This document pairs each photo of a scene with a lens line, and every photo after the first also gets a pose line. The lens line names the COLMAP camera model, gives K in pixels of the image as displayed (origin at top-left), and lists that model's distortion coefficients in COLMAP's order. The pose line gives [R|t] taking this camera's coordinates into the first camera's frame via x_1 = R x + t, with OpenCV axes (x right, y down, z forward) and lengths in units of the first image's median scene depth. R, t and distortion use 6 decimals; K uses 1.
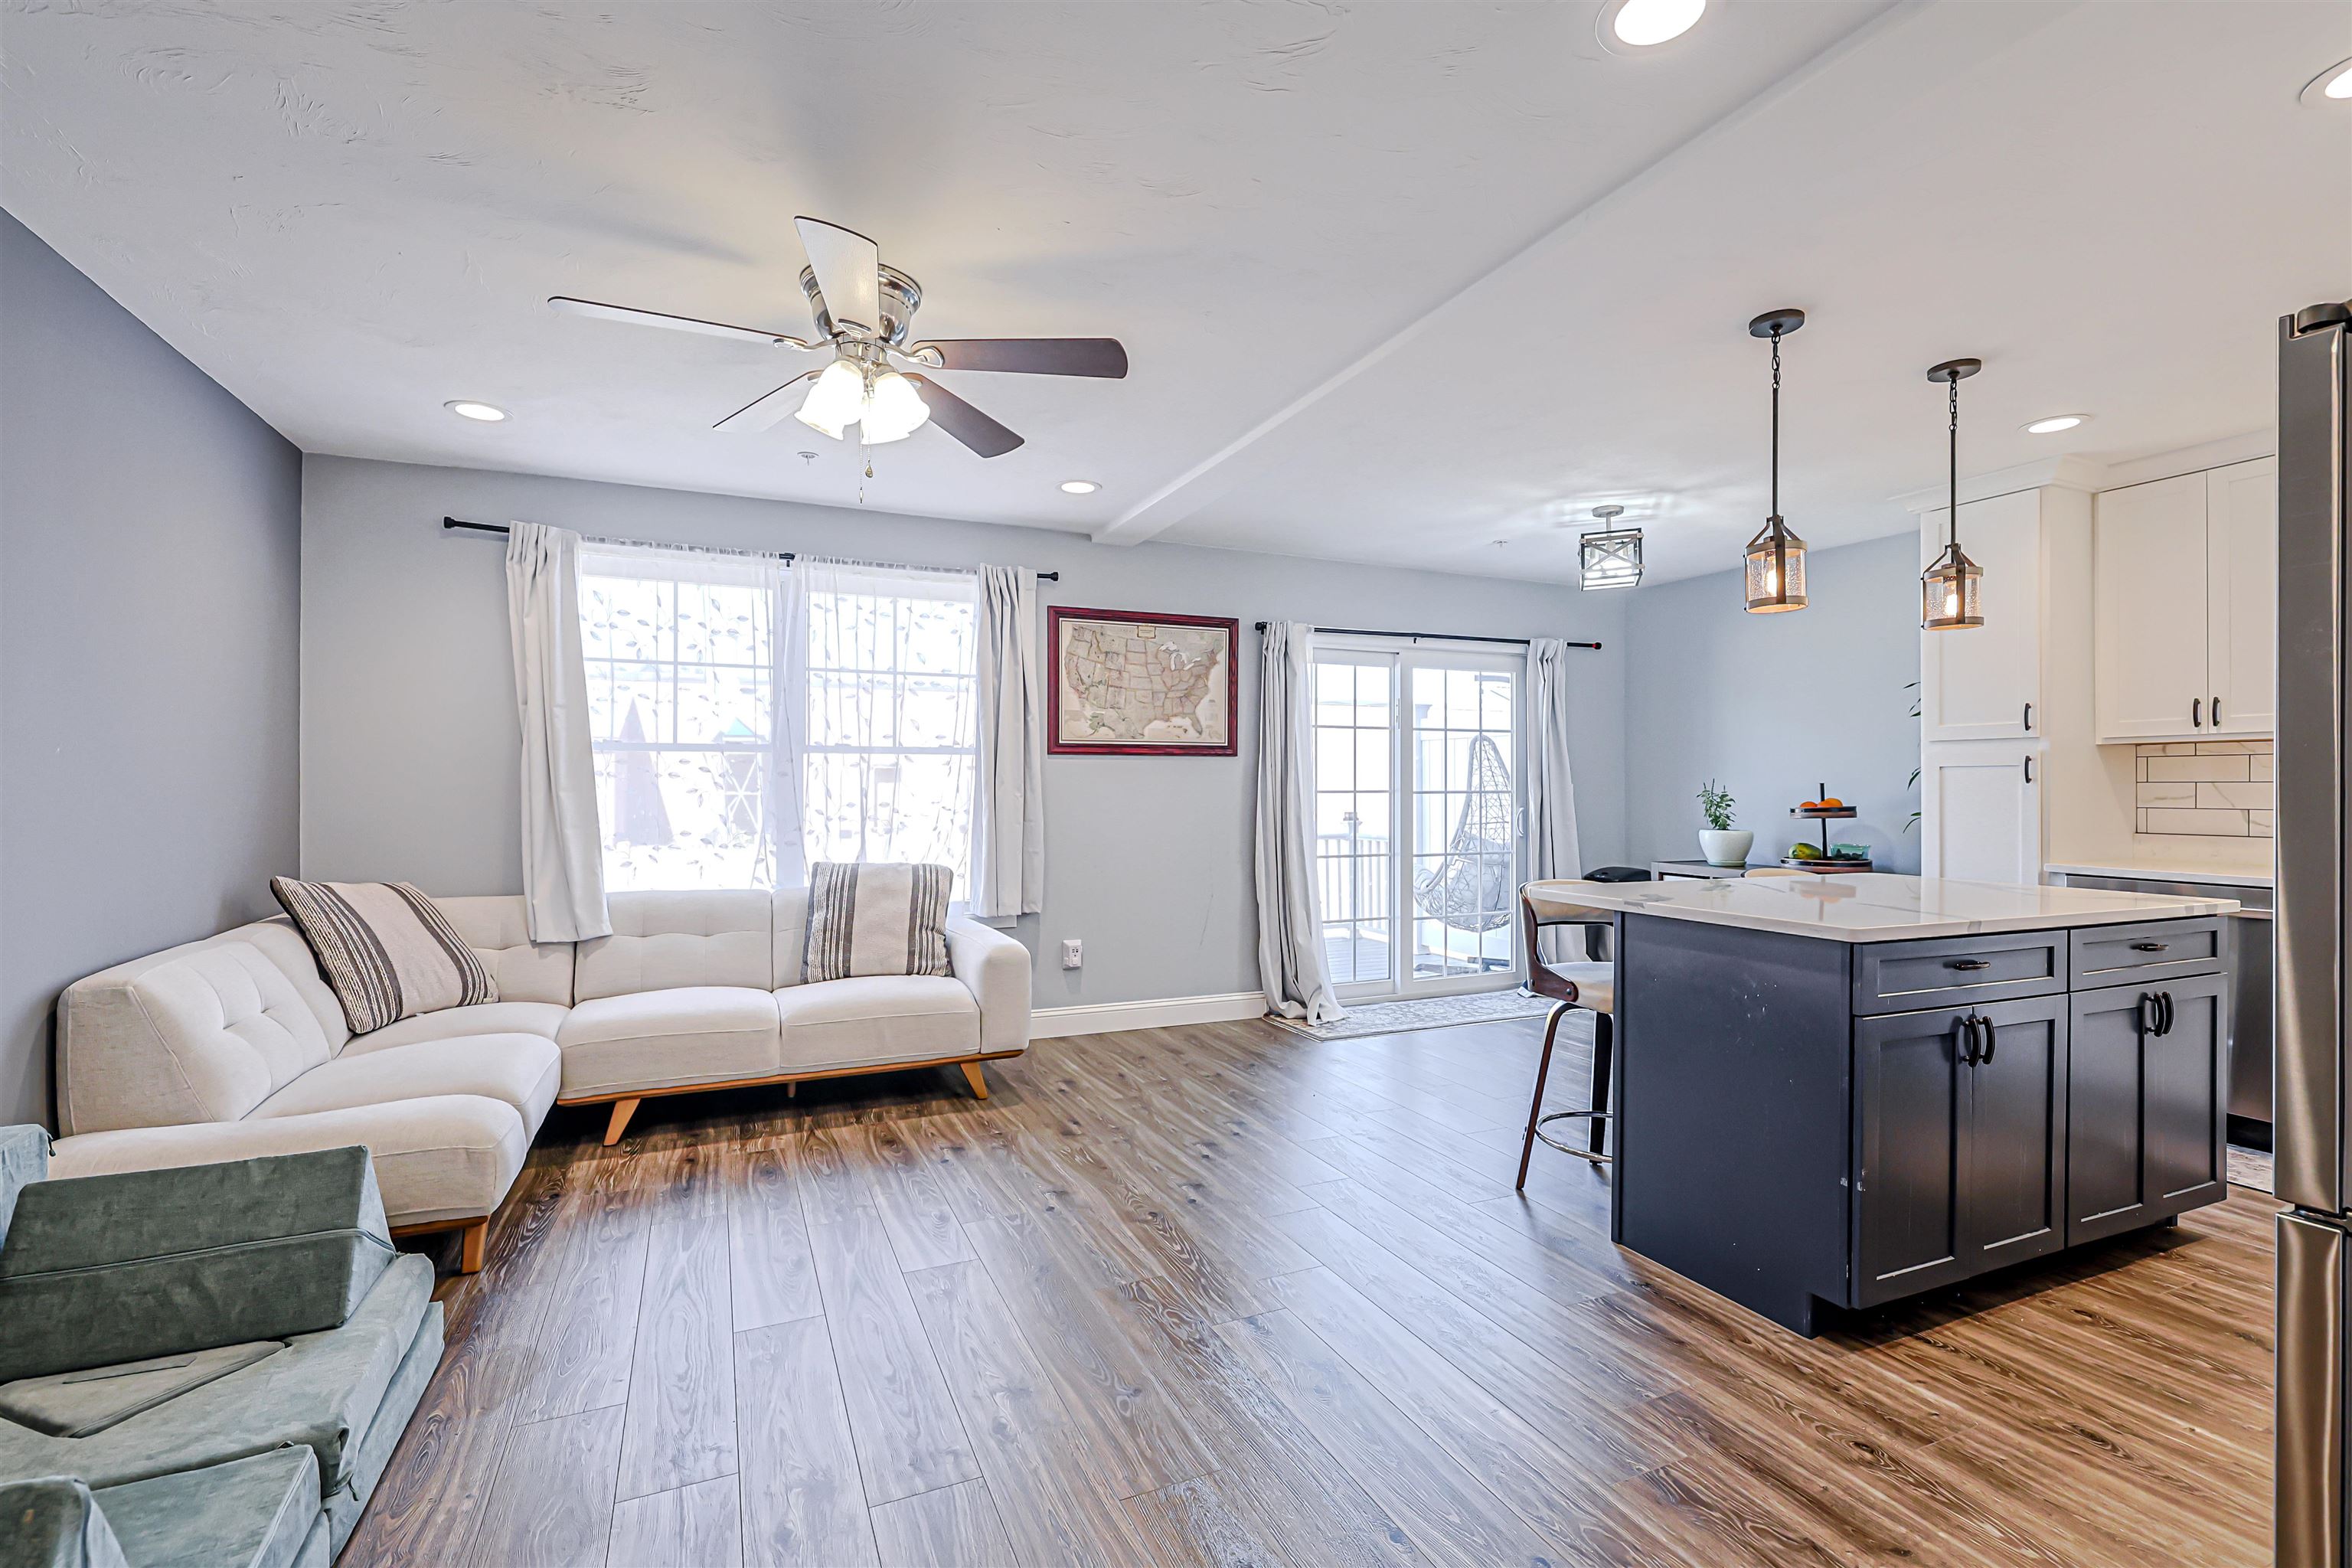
lens RADIAL K [[1044.8, 0, 1176.0], [0, 1044.8, 784.0], [0, 0, 1]] dist [-0.002036, -0.000323]
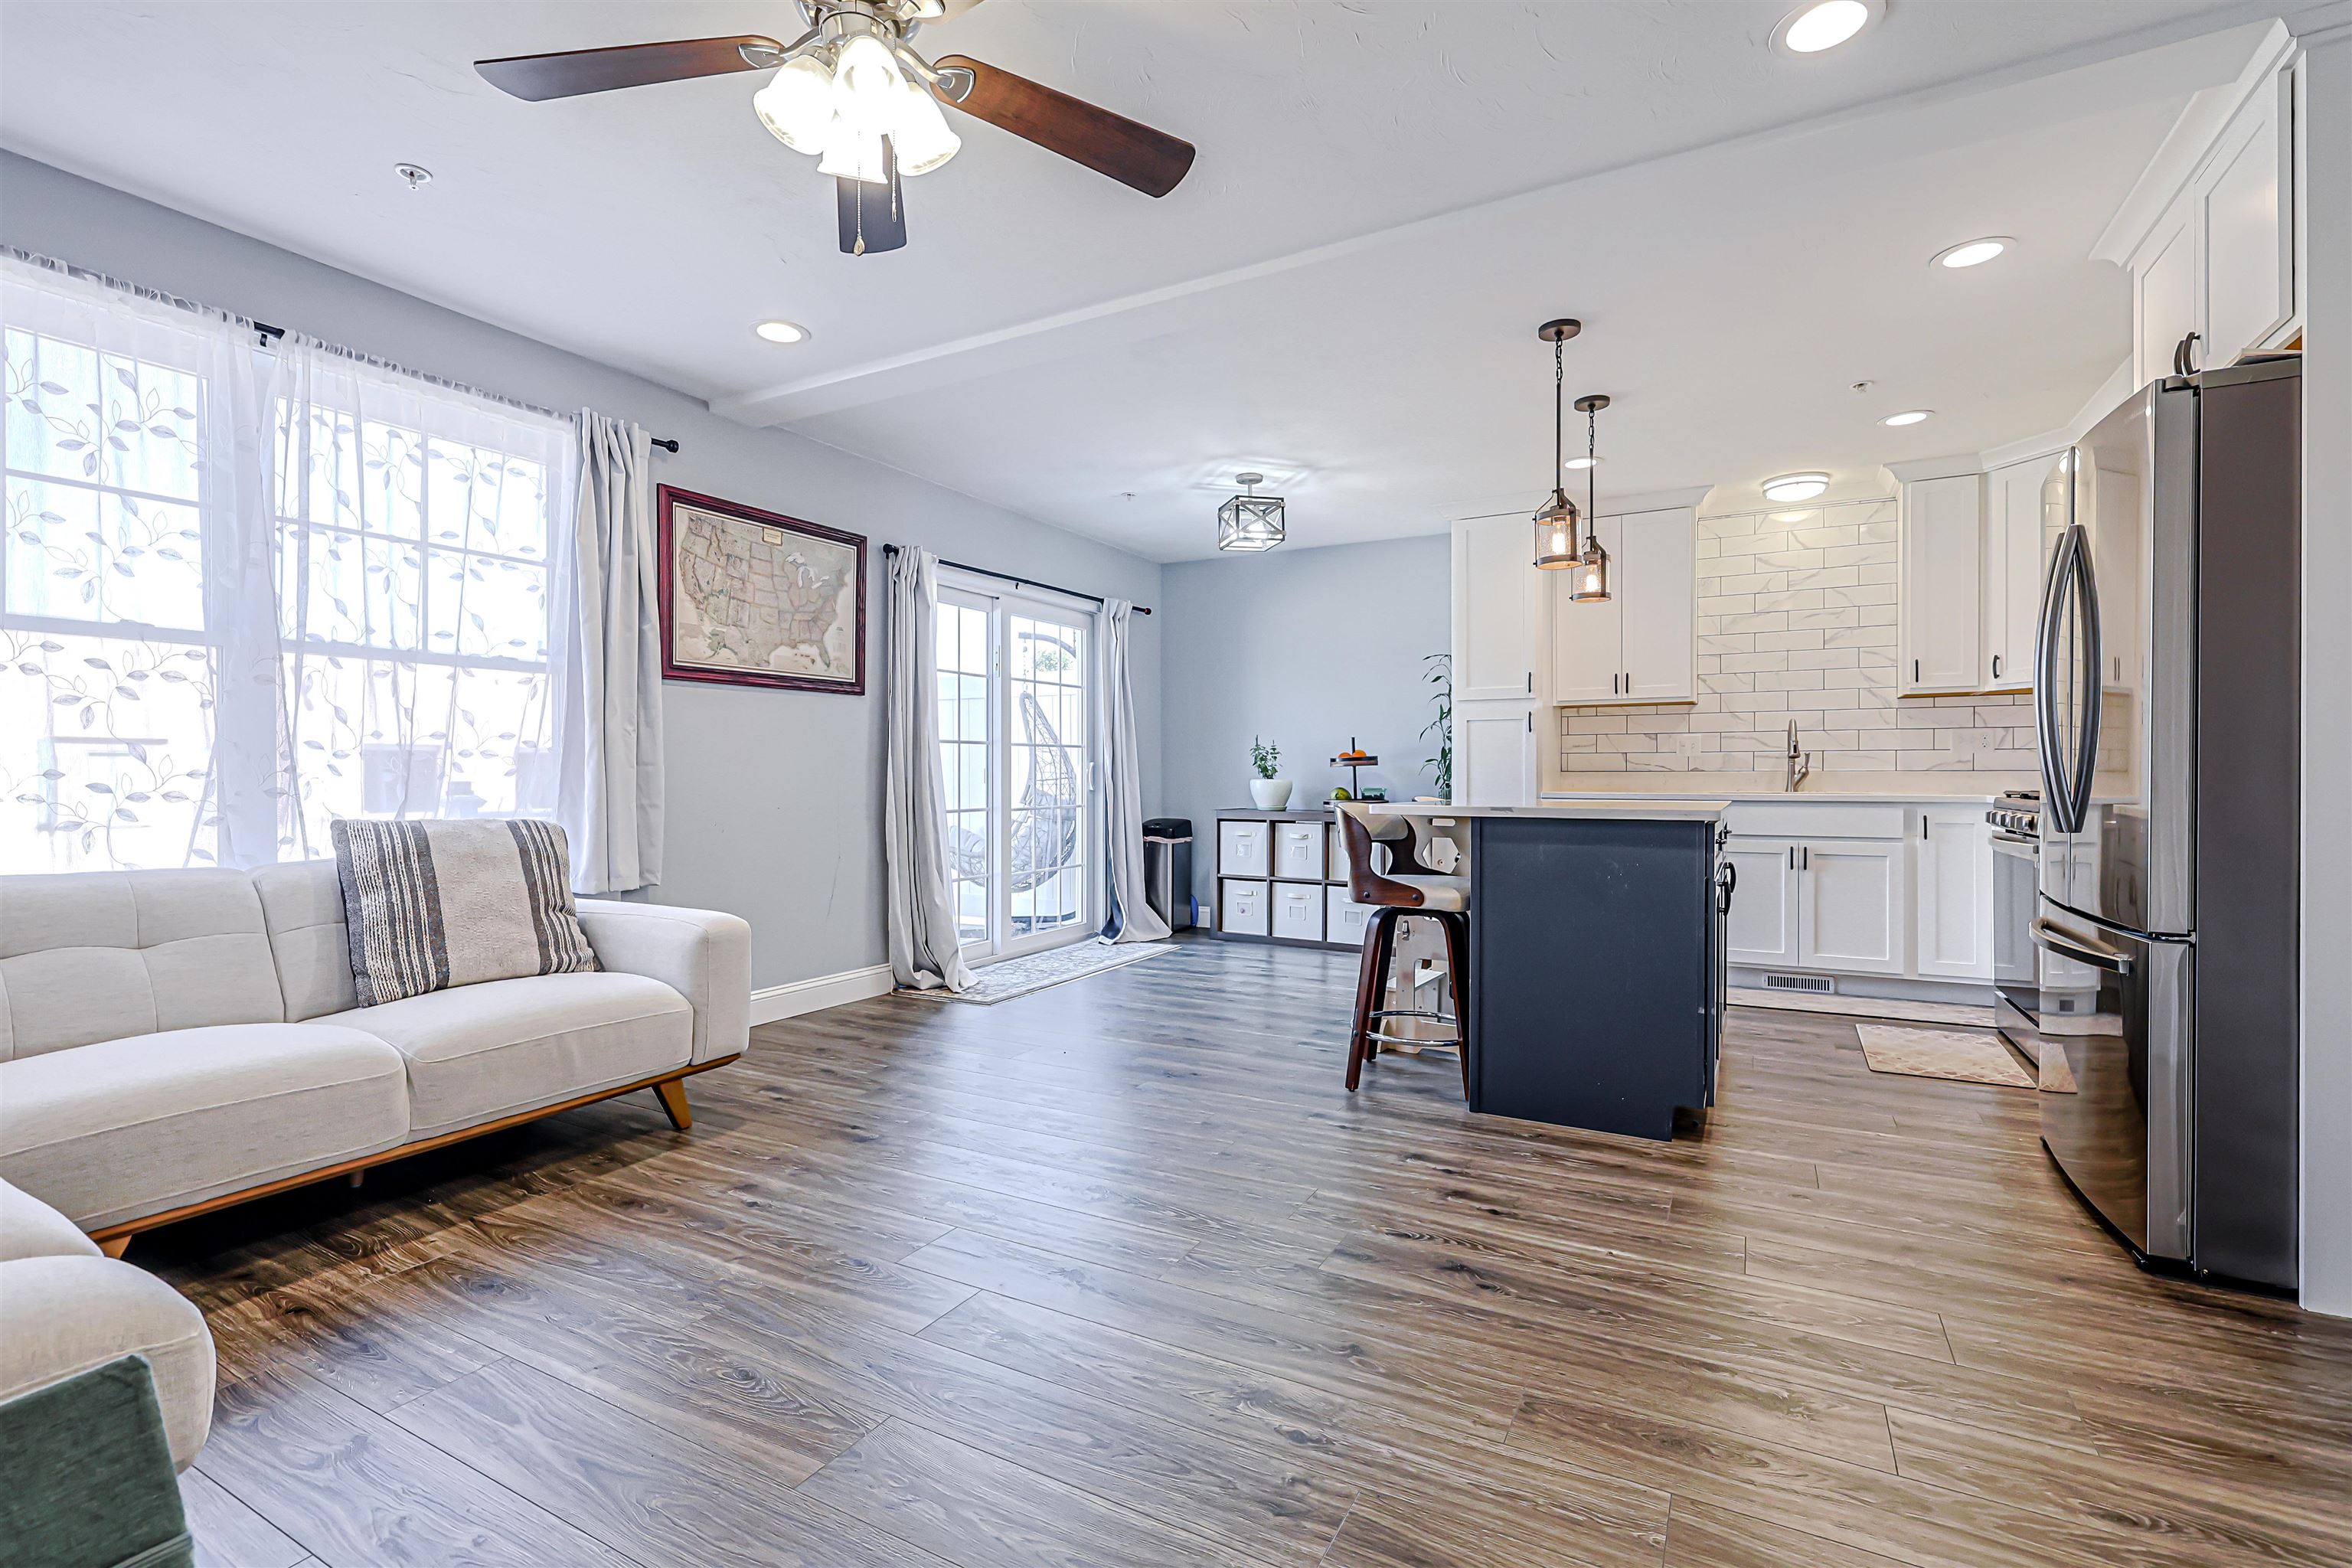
lens RADIAL K [[1055.1, 0, 1170.1], [0, 1055.1, 776.7], [0, 0, 1]] dist [-0.000354, -0.000293]
pose [[0.799260, -0.002675, 0.600980, -0.330634], [-0.000442, 0.999987, 0.005039, 0.045367], [-0.600985, -0.004293, 0.799248, 0.182924]]
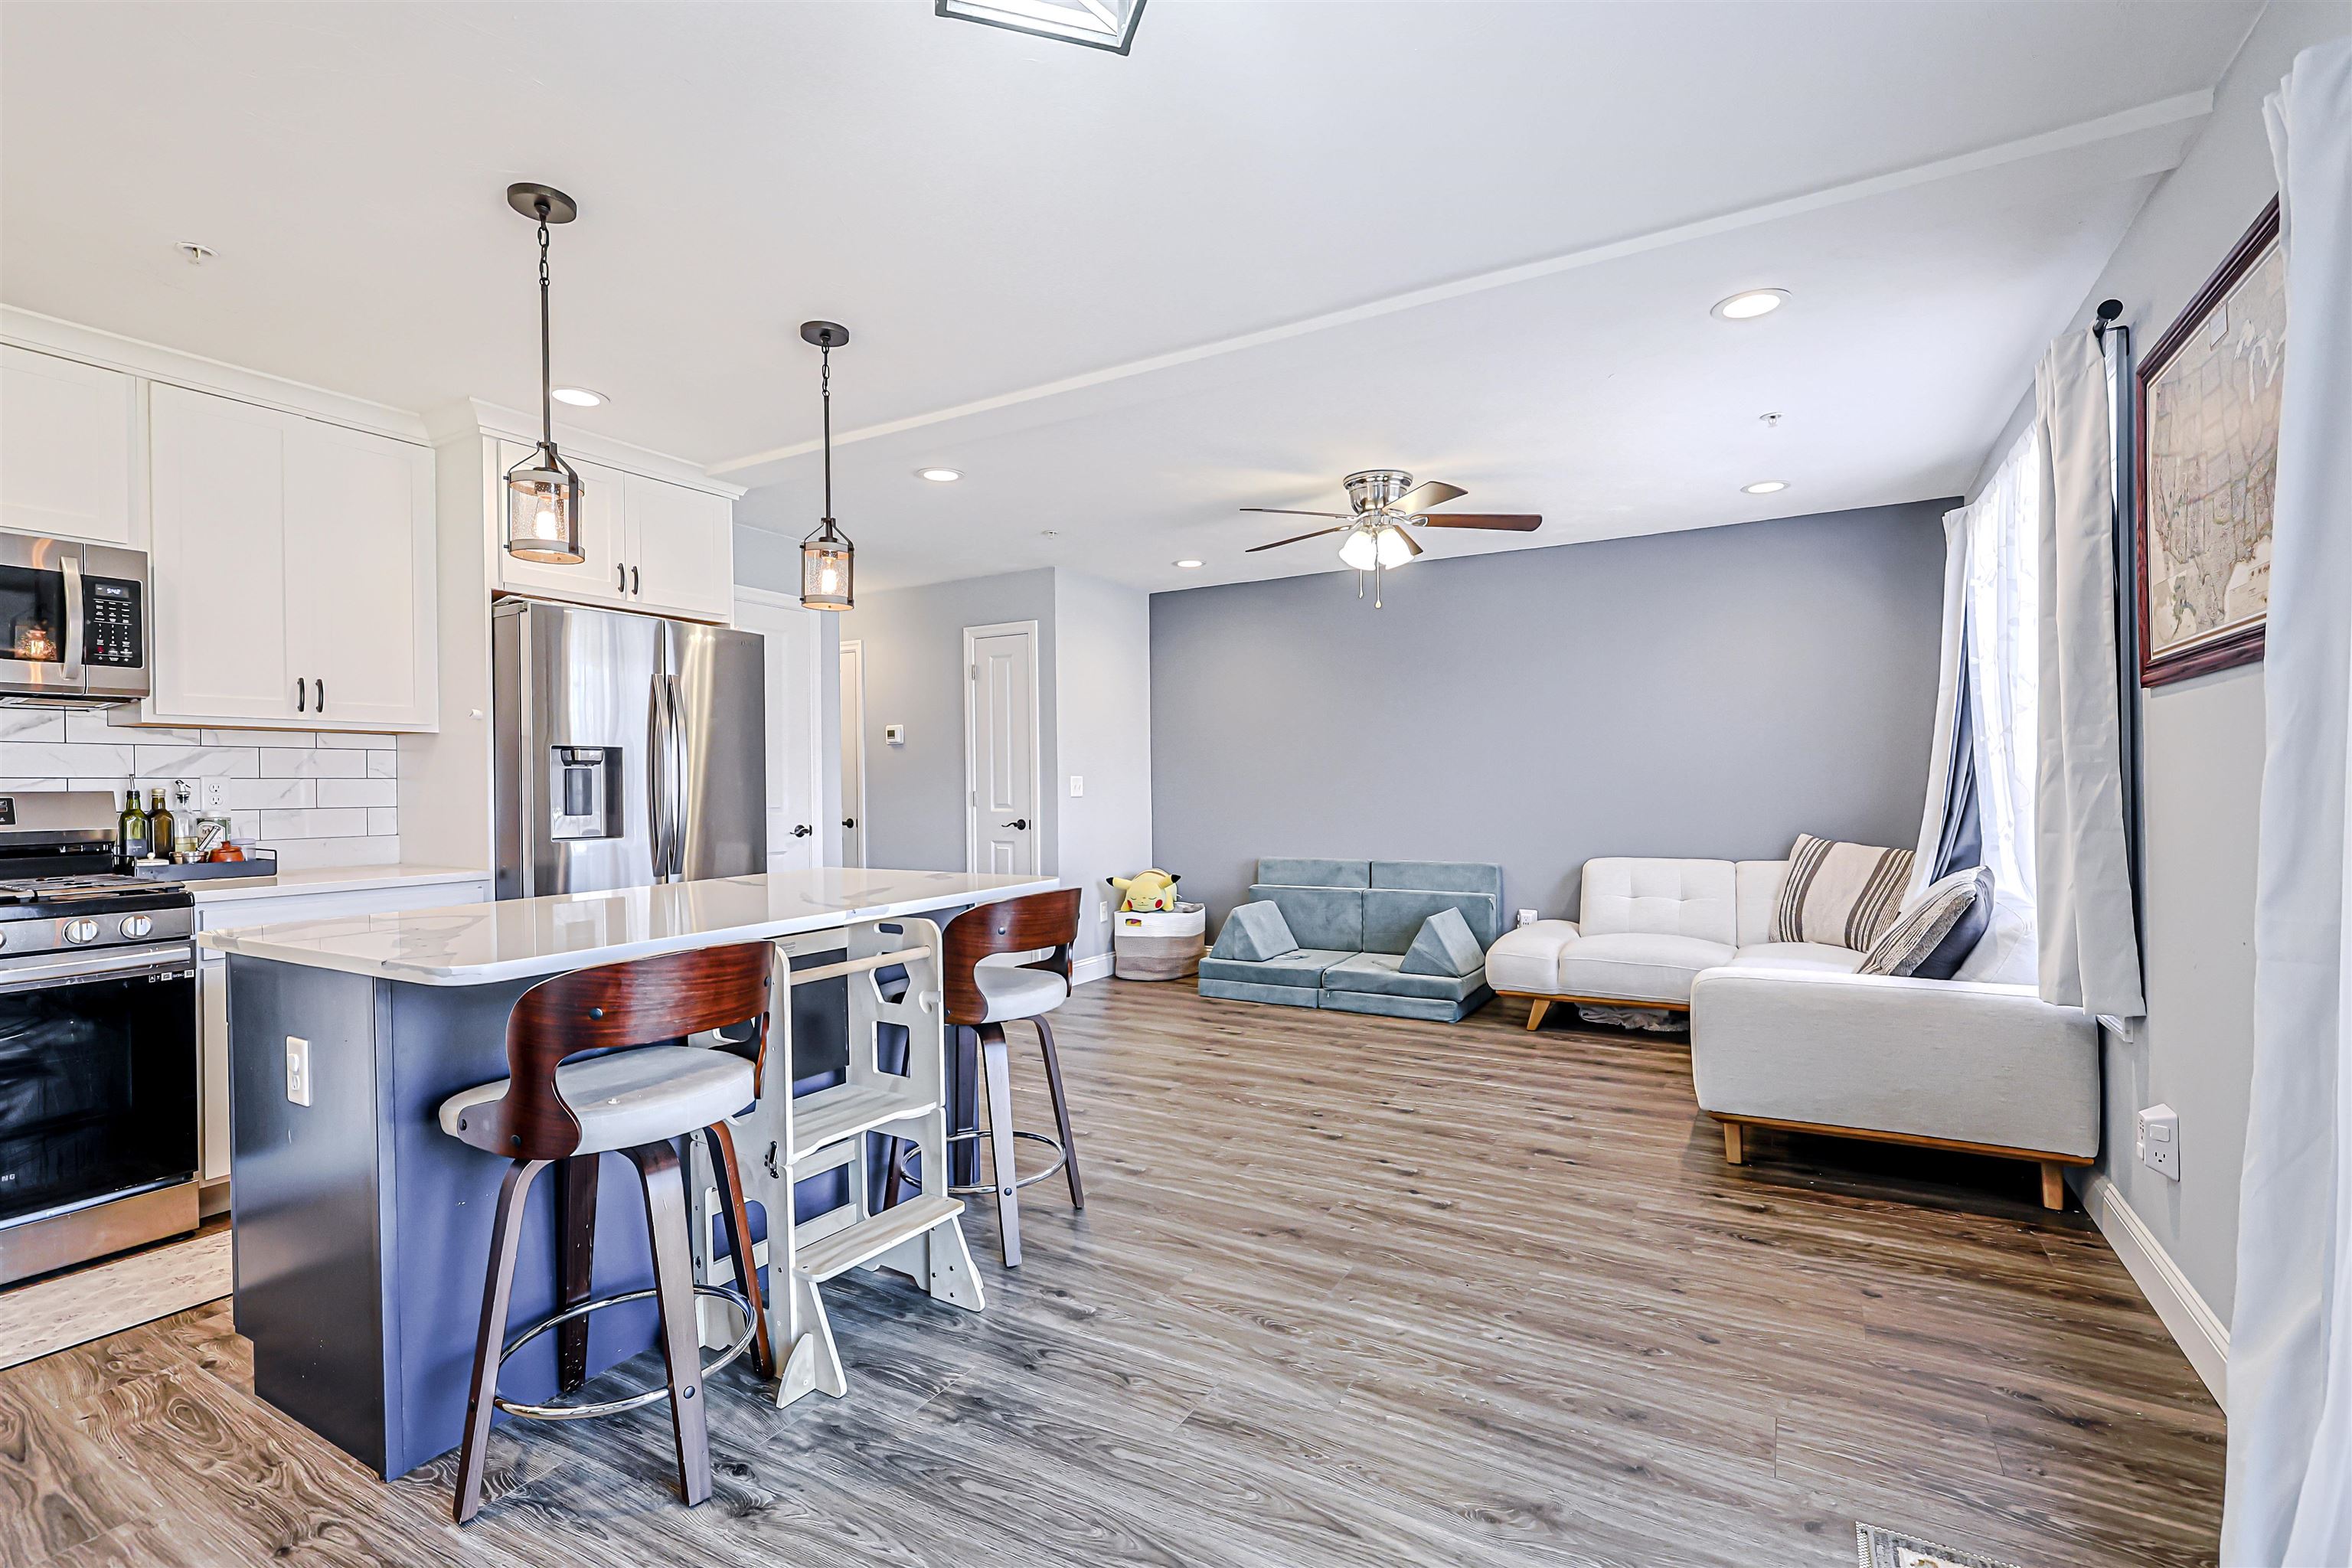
lens RADIAL K [[1068.8, 0, 1177.6], [0, 1068.8, 789.5], [0, 0, 1]] dist [-0.001415, -0.000386]
pose [[-0.808117, 0.012158, -0.588897, 0.578137], [0.012495, 0.999916, 0.003496, 0.010640], [0.588890, -0.004533, -0.808201, 1.299574]]
